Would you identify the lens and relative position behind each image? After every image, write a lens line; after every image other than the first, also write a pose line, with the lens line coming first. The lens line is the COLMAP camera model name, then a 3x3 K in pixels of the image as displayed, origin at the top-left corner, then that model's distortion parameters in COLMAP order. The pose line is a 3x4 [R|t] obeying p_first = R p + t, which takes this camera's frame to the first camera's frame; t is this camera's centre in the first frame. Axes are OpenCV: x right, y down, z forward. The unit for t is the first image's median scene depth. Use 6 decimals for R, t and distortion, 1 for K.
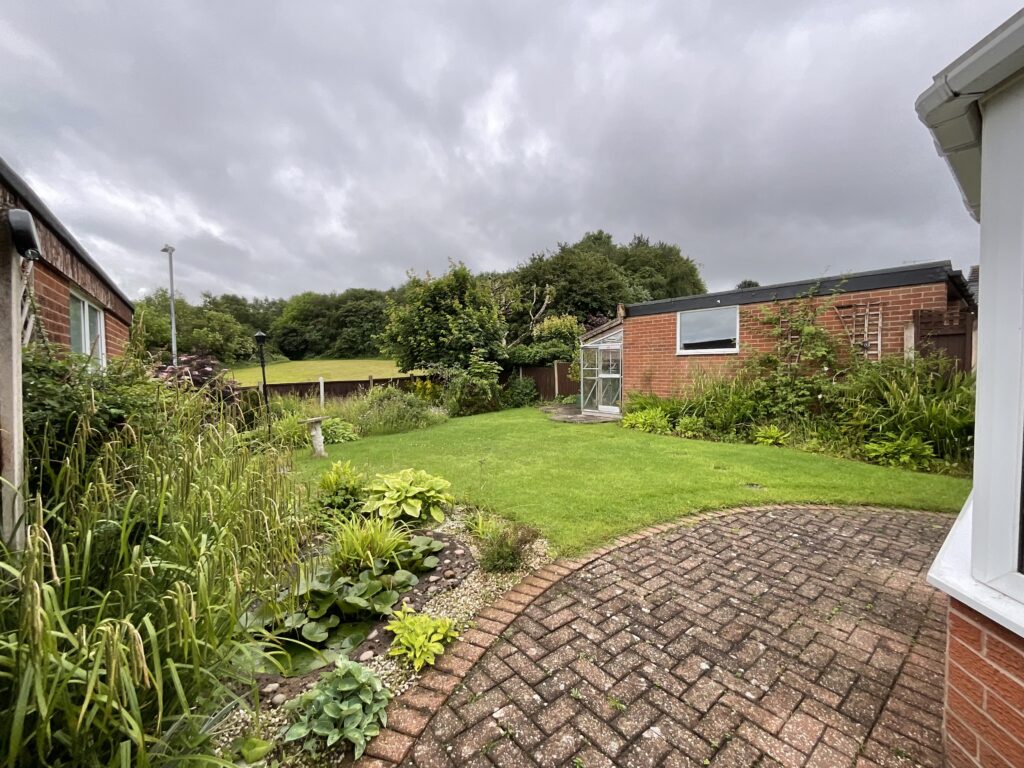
lens RADIAL K [[417.3, 0, 510.5], [0, 417.3, 383.3], [0, 0, 1]] dist [-0.001741, 0.000570]
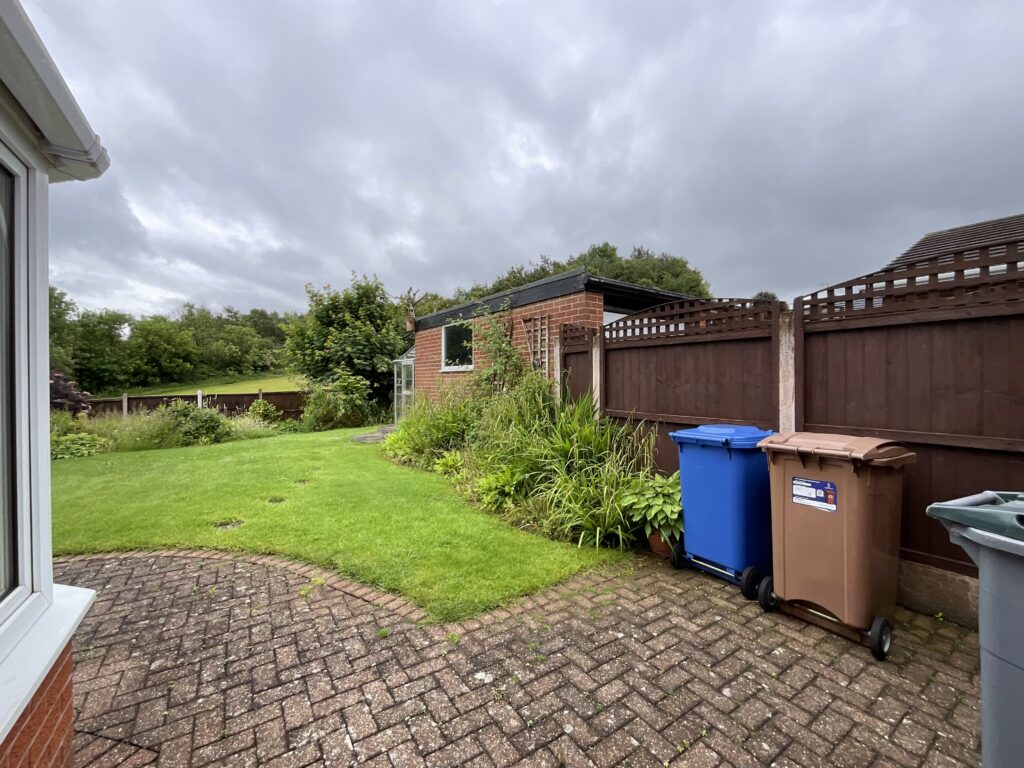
lens RADIAL K [[417.3, 0, 511.7], [0, 417.3, 383.9], [0, 0, 1]] dist [-0.001741, 0.000570]
pose [[0.996880, 0.009932, -0.078307, 0.365507], [-0.012263, 0.999494, -0.029340, -0.009034], [0.077976, 0.030209, 0.996497, 0.049272]]
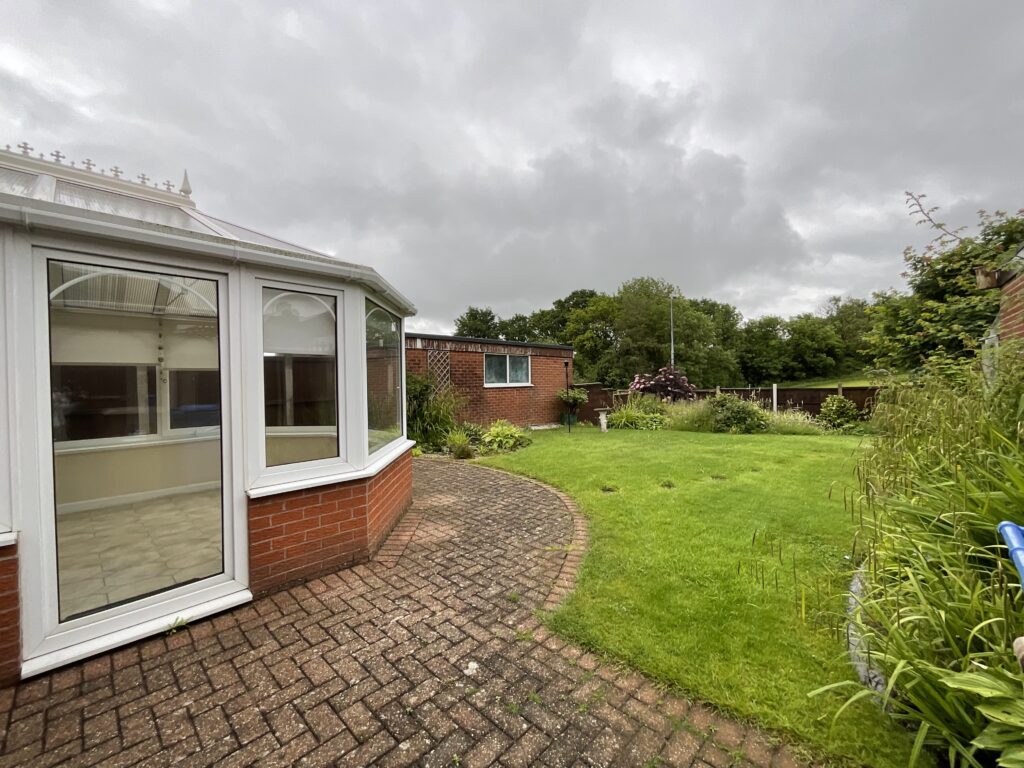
lens RADIAL K [[417.3, 0, 514.3], [0, 417.3, 378.6], [0, 0, 1]] dist [-0.001741, 0.000570]
pose [[0.146483, 0.005357, -0.989199, 0.479388], [-0.025093, 0.999684, 0.001698, -0.012792], [0.988895, 0.024573, 0.146571, 0.173890]]
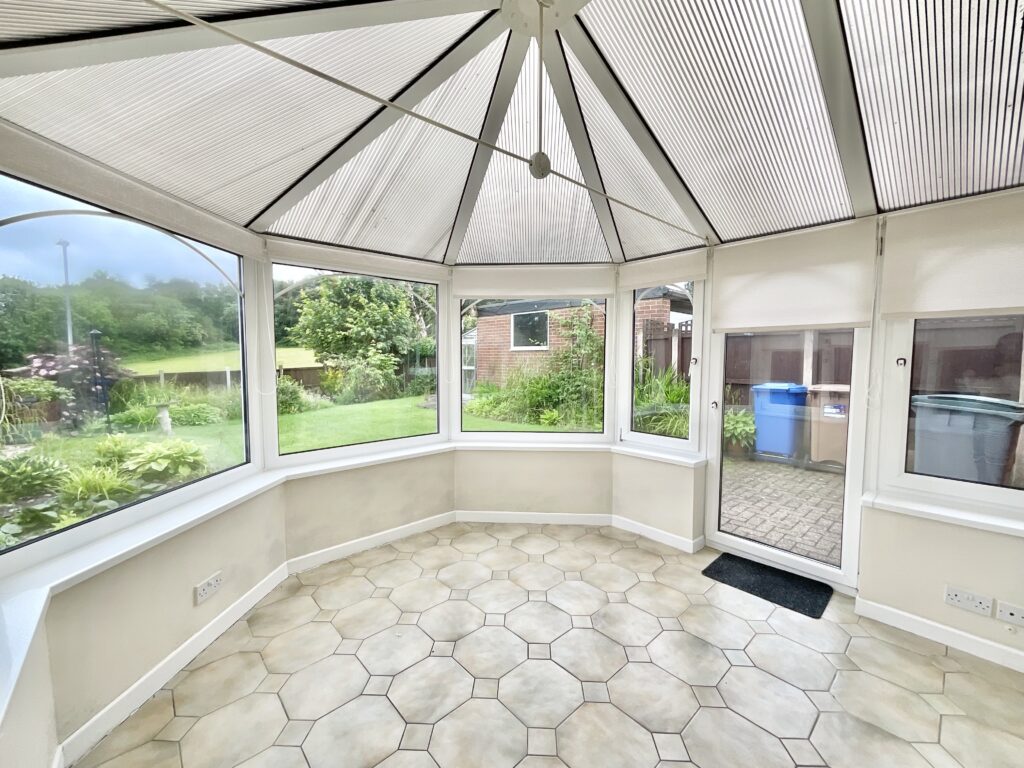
lens RADIAL K [[417.3, 0, 514.8], [0, 417.3, 384.3], [0, 0, 1]] dist [-0.001741, 0.000570]
pose [[0.997342, 0.004022, 0.072755, 0.184830], [-0.006088, 0.999584, 0.028207, -0.003706], [-0.072611, -0.028575, 0.996951, -0.102025]]
